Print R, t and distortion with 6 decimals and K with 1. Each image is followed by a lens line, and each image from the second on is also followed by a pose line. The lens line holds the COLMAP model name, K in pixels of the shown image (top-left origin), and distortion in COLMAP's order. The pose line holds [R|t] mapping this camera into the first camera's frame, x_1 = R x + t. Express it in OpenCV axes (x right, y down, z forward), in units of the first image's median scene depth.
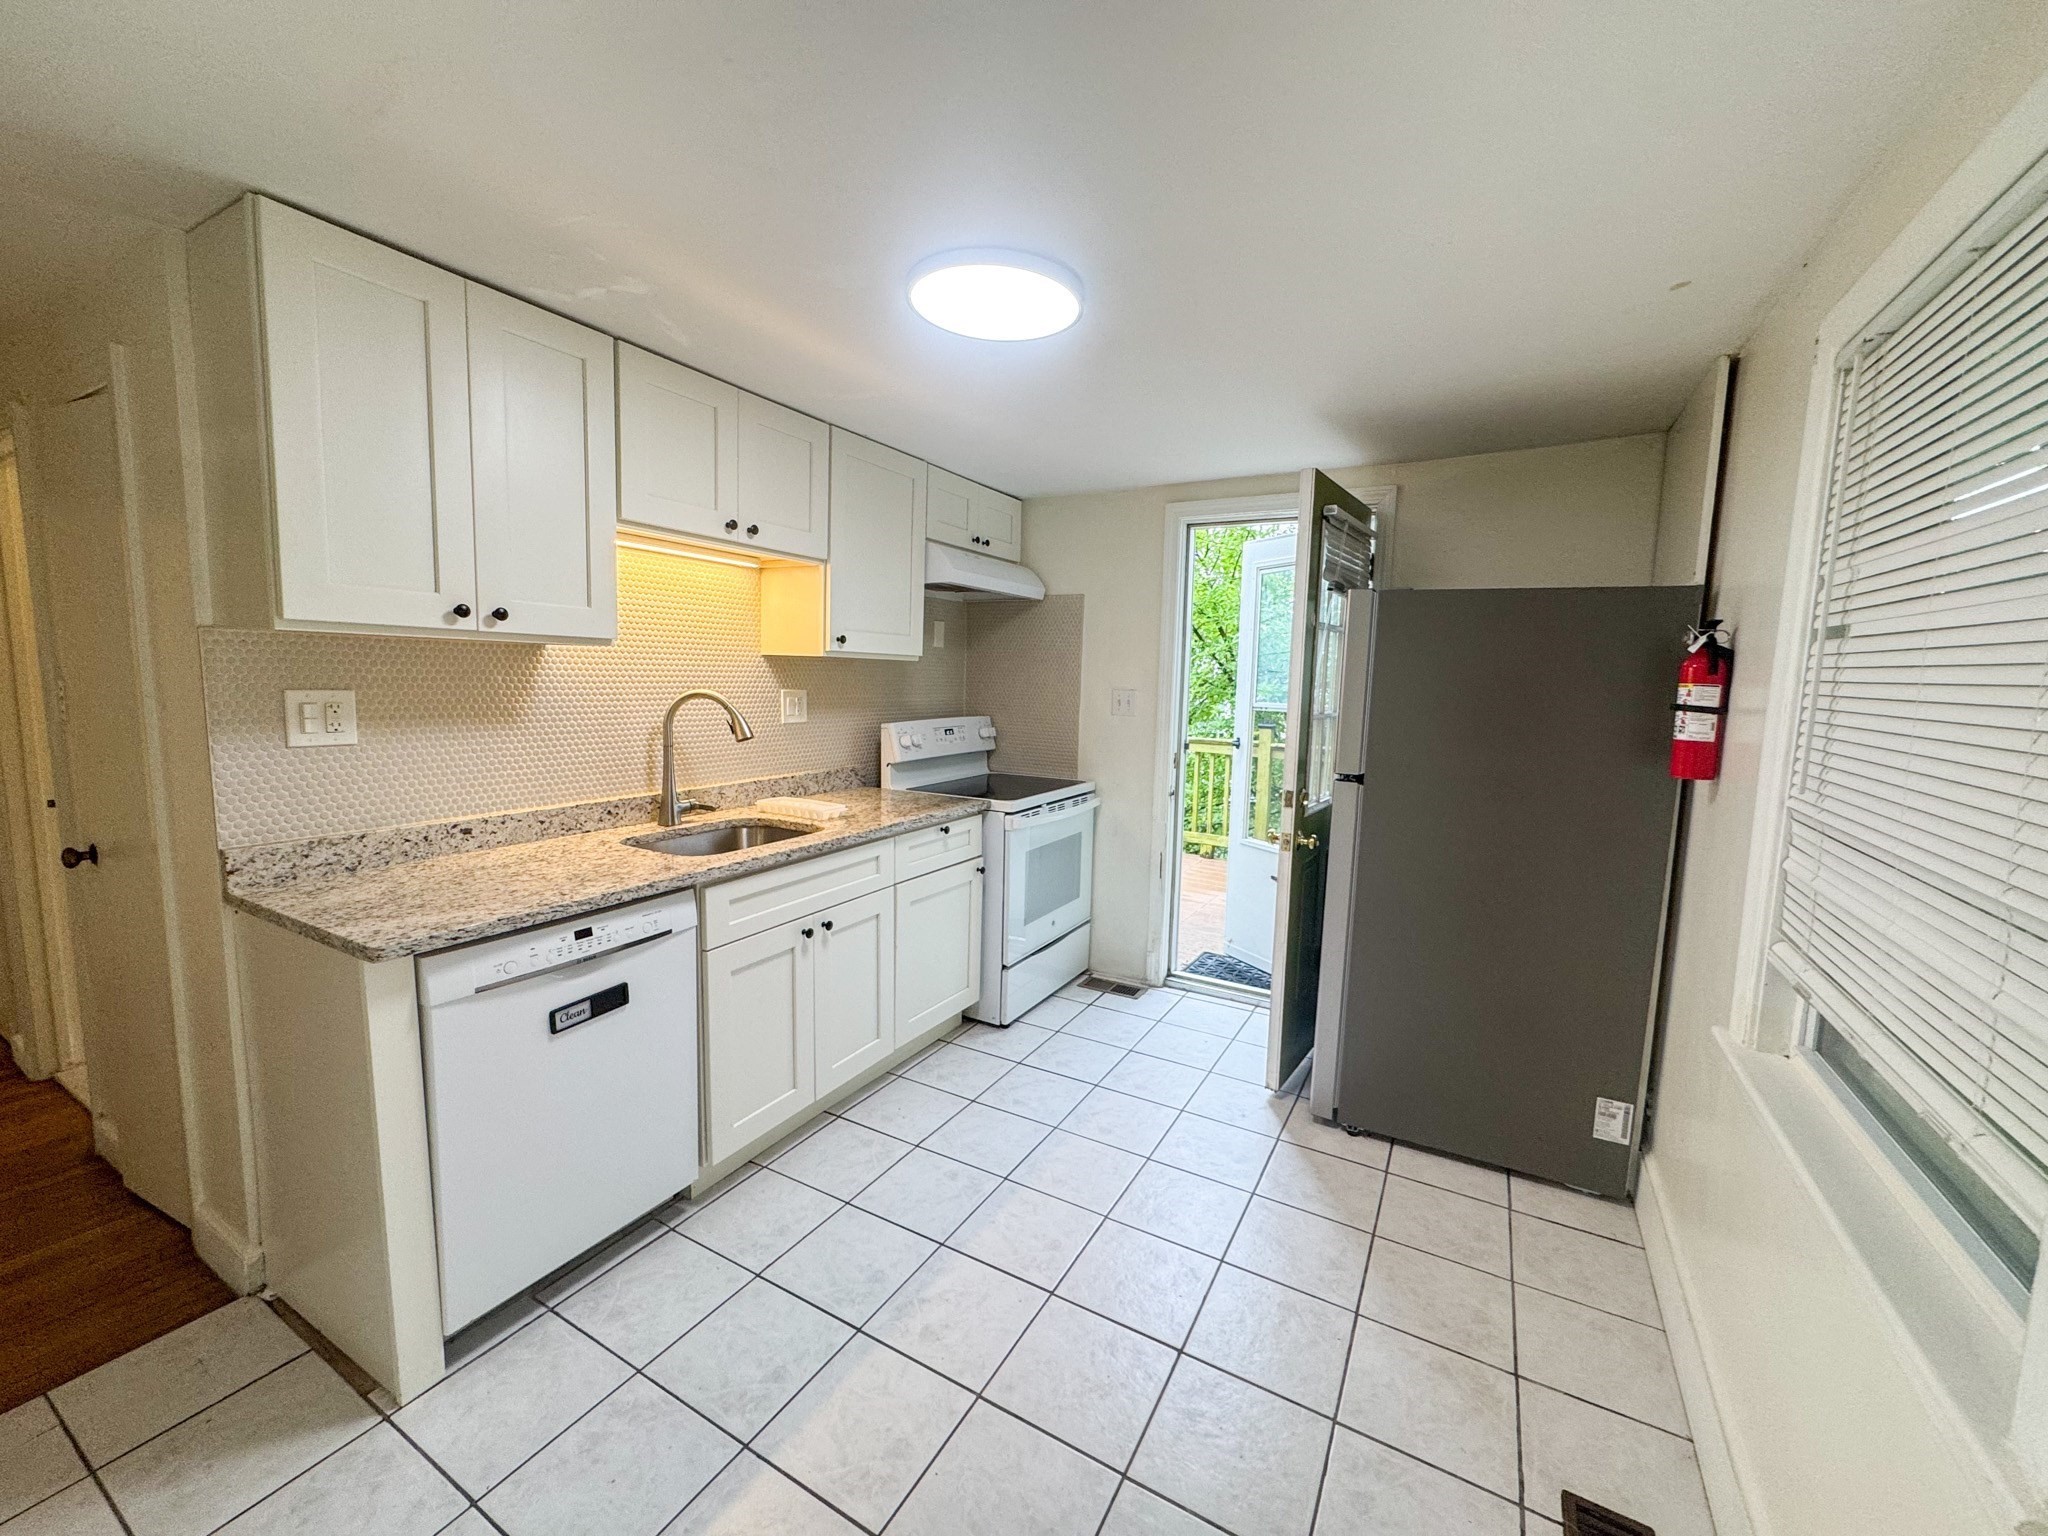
lens RADIAL K [[819.7, 0, 1023.9], [0, 819.7, 764.4], [0, 0, 1]] dist [0.001413, 0.000228]
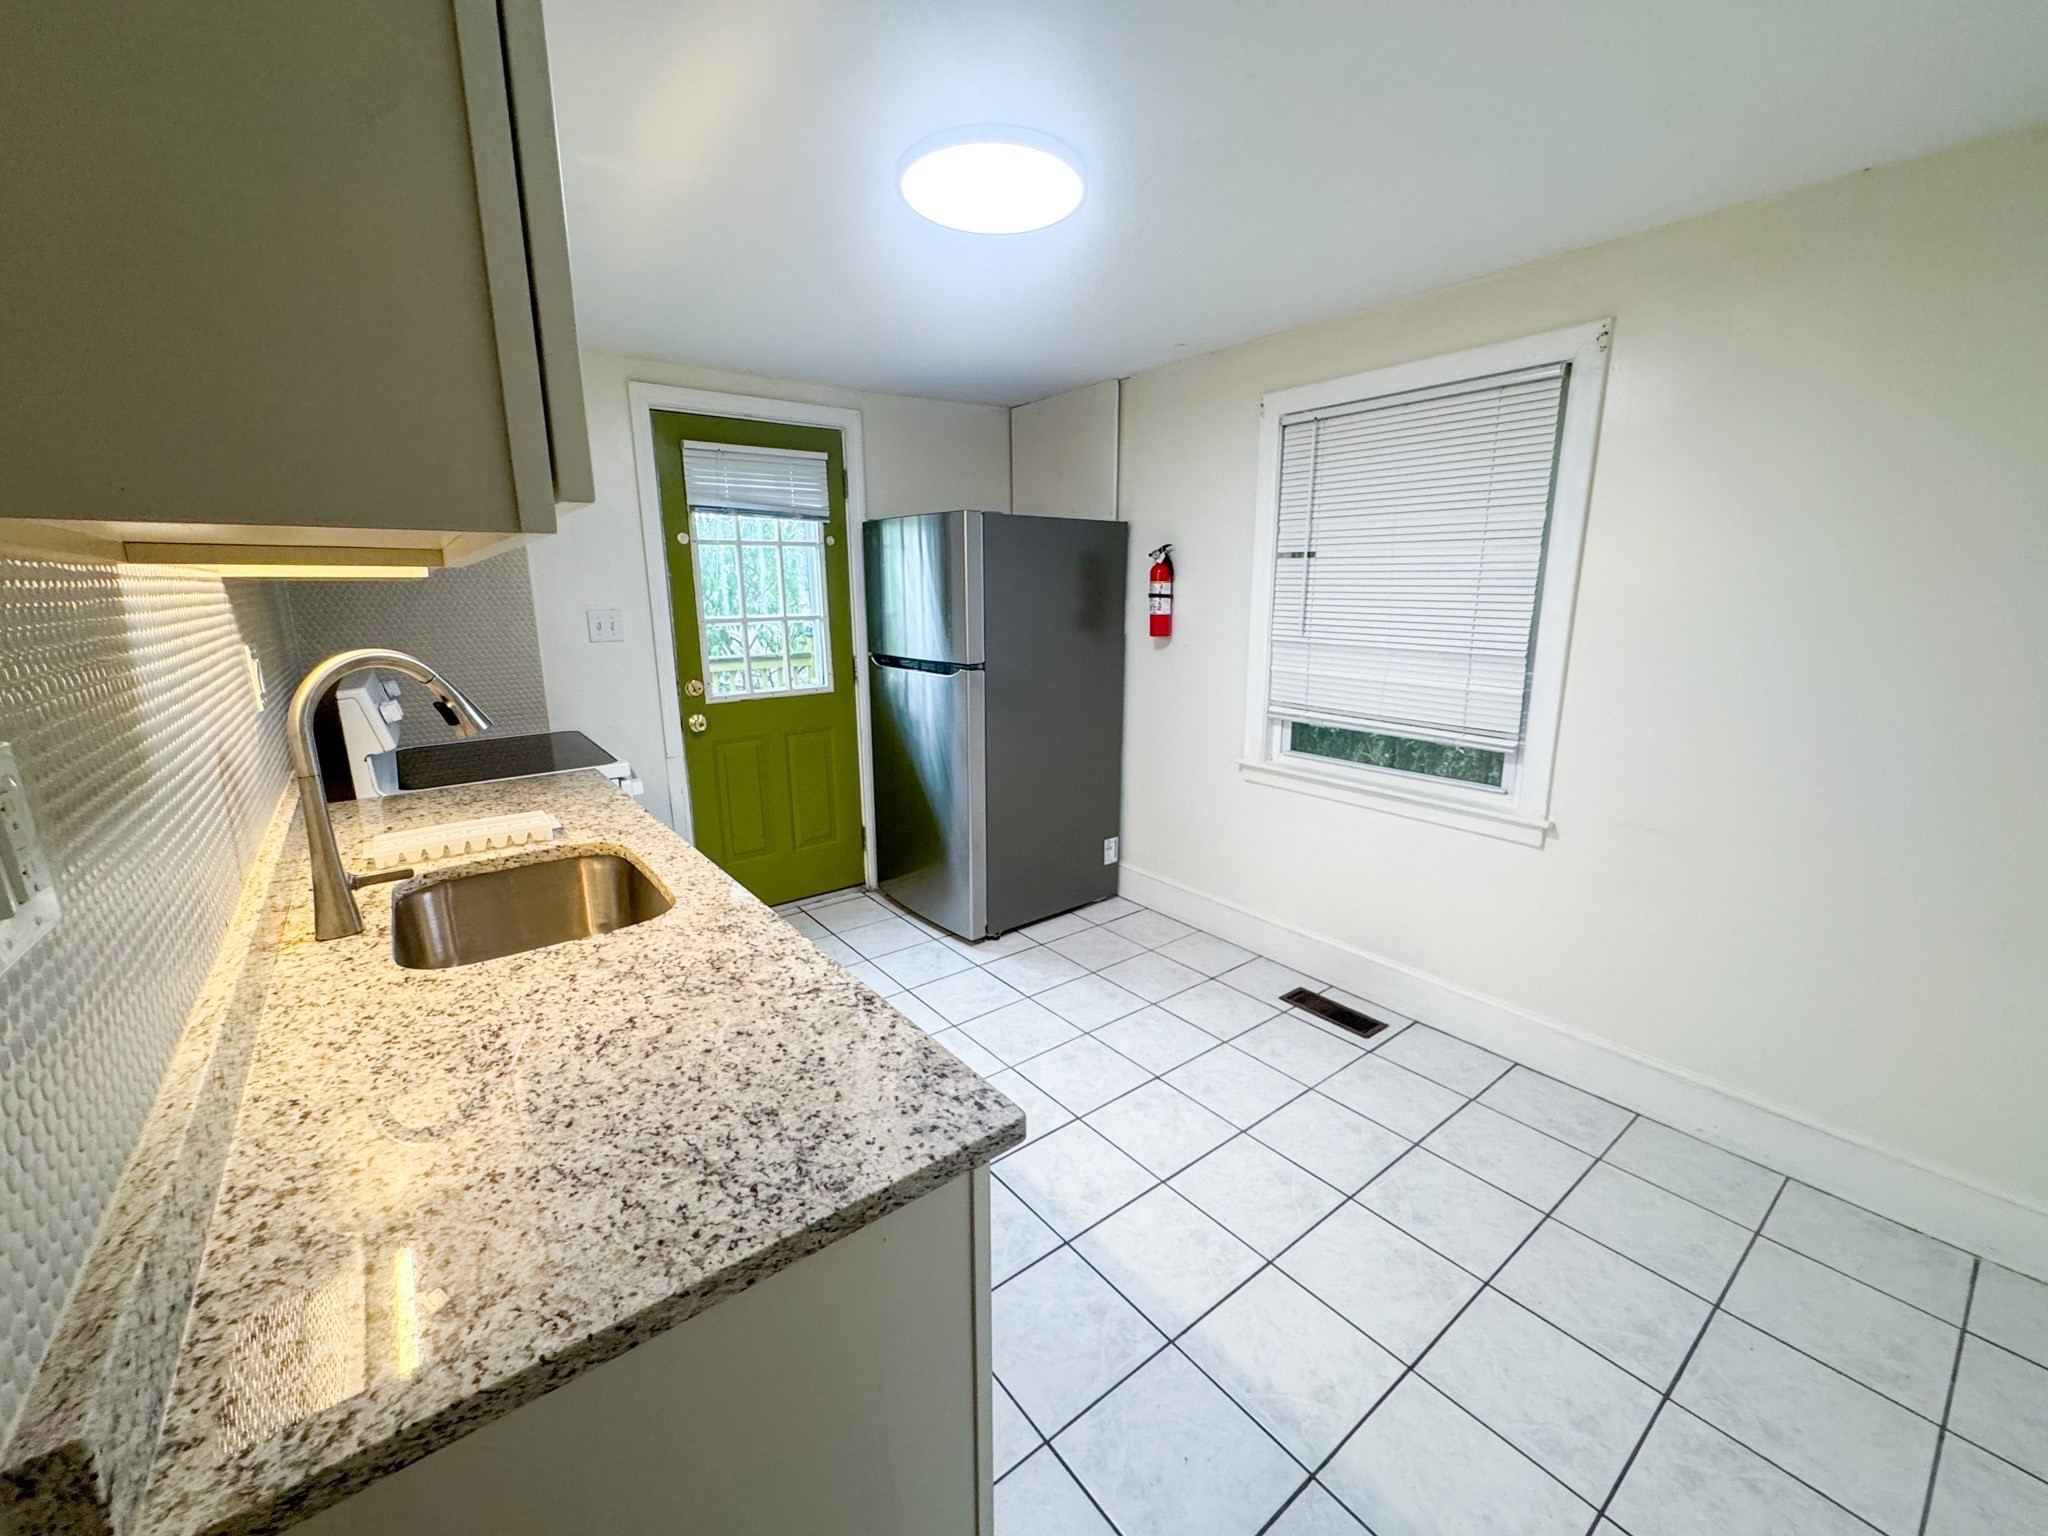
lens RADIAL K [[819.7, 0, 1023.4], [0, 819.7, 765.2], [0, 0, 1]] dist [0.001413, 0.000228]
pose [[0.388693, -0.228565, 0.892567, -0.909769], [0.124197, 0.972898, 0.195050, -0.091072], [-0.912958, 0.035040, 0.406546, 0.555234]]
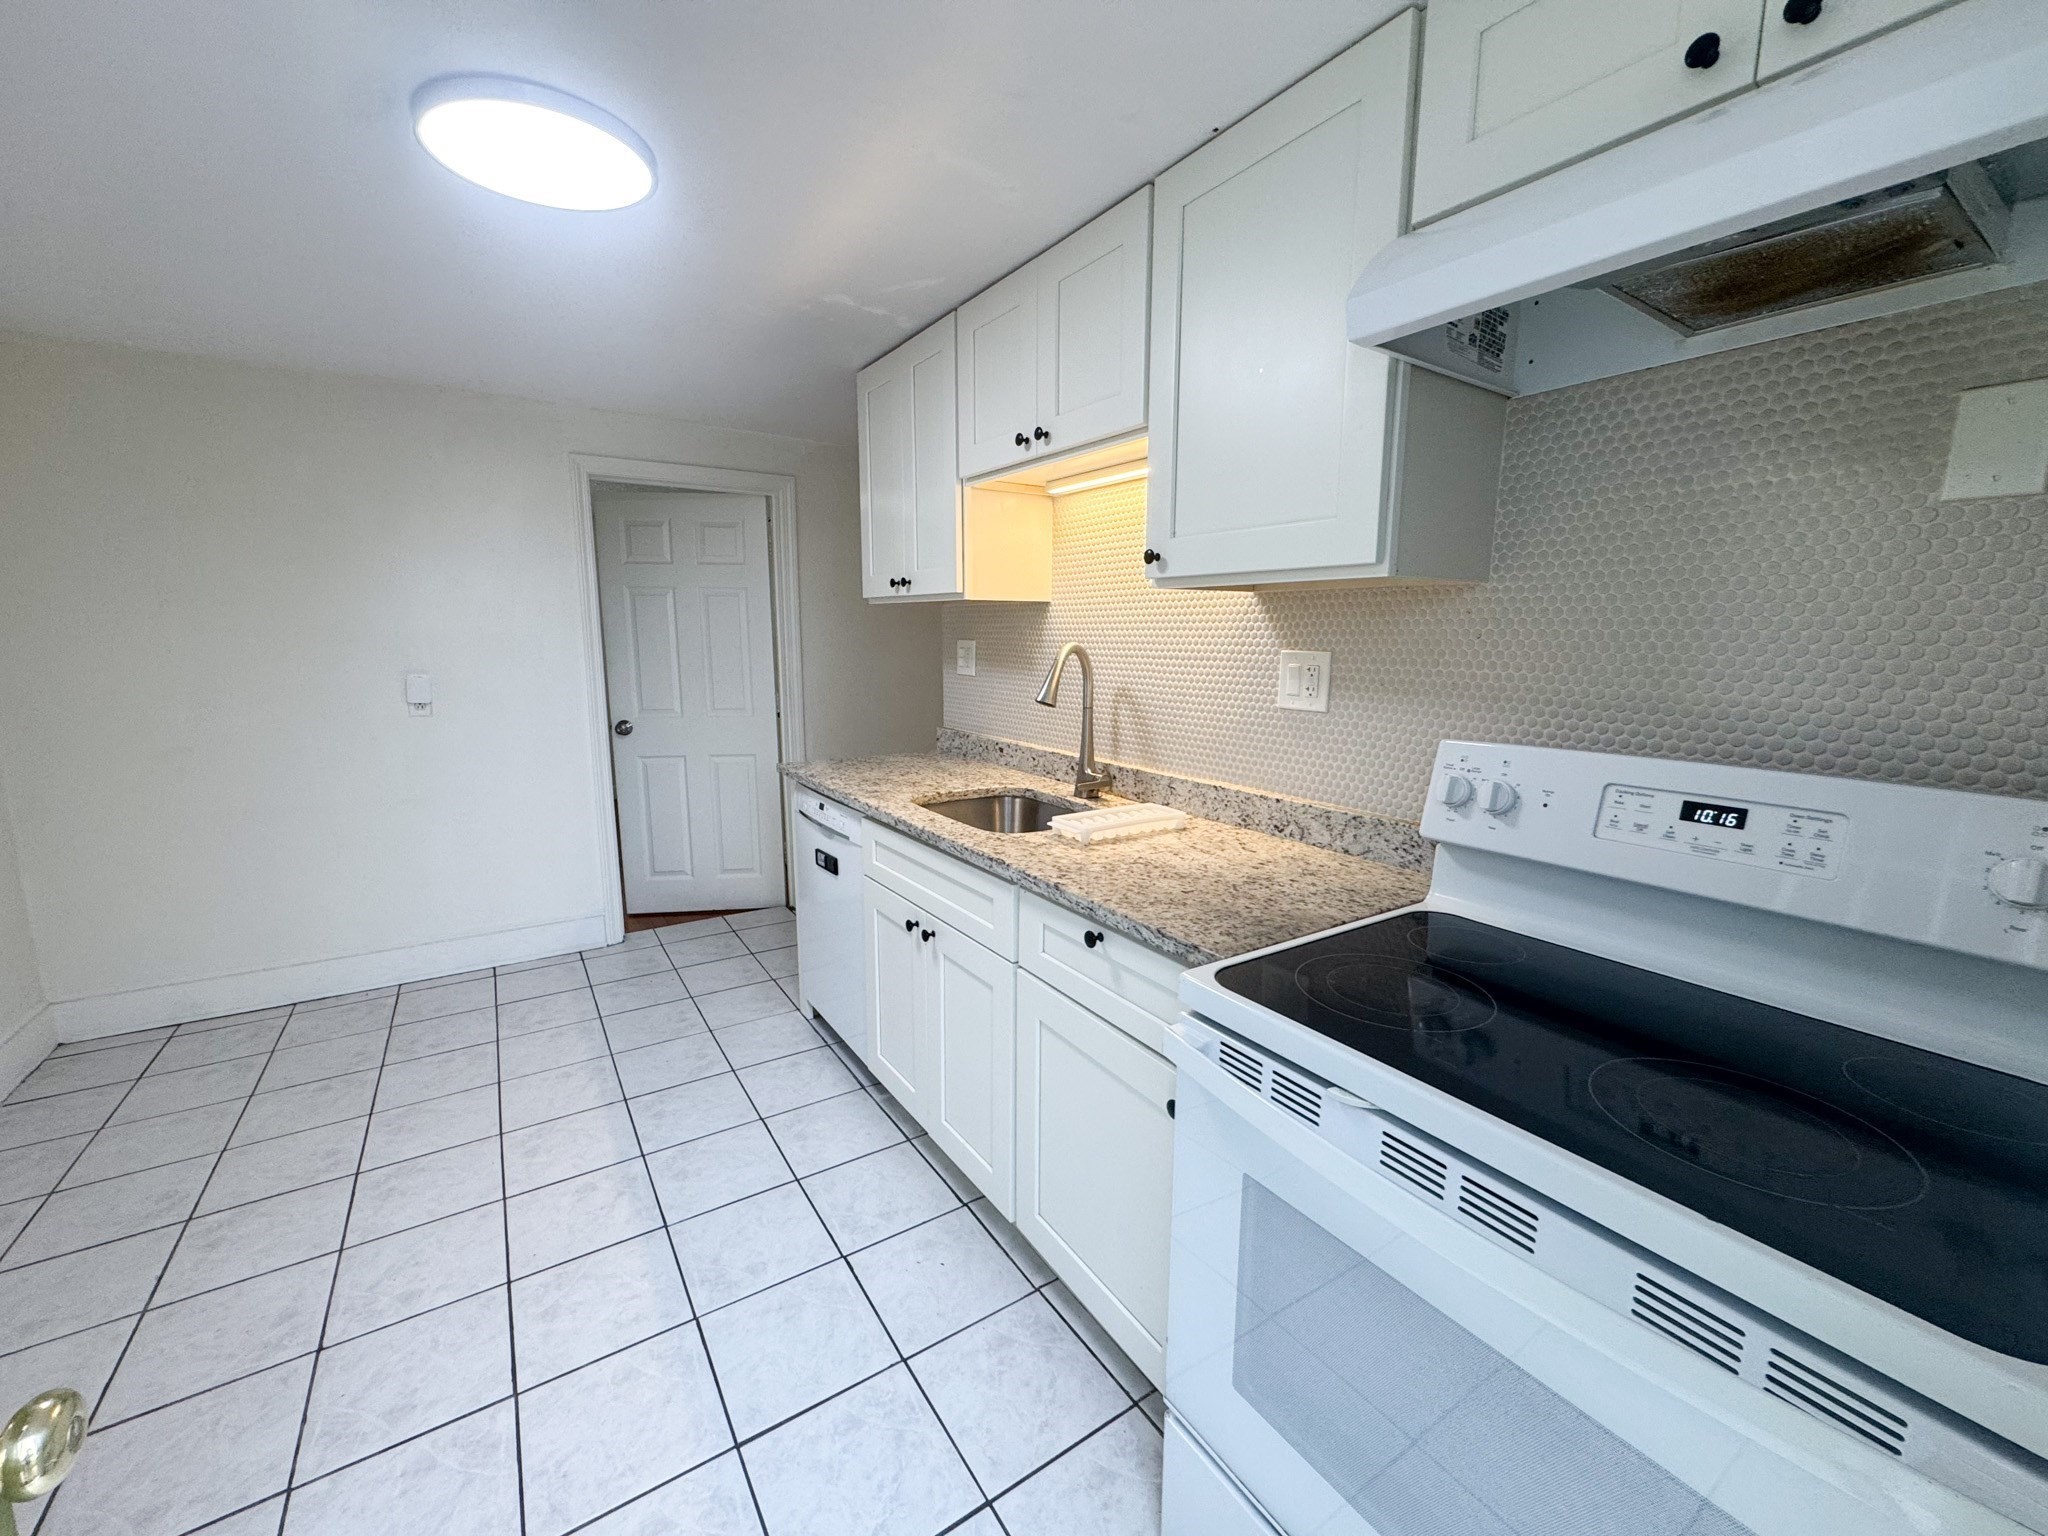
lens RADIAL K [[819.7, 0, 1024.4], [0, 819.7, 764.0], [0, 0, 1]] dist [0.001413, 0.000228]
pose [[-0.449492, 0.111209, -0.886335, 0.411230], [-0.120973, 0.975501, 0.183747, -0.124965], [0.885055, 0.189815, -0.425027, 1.410222]]
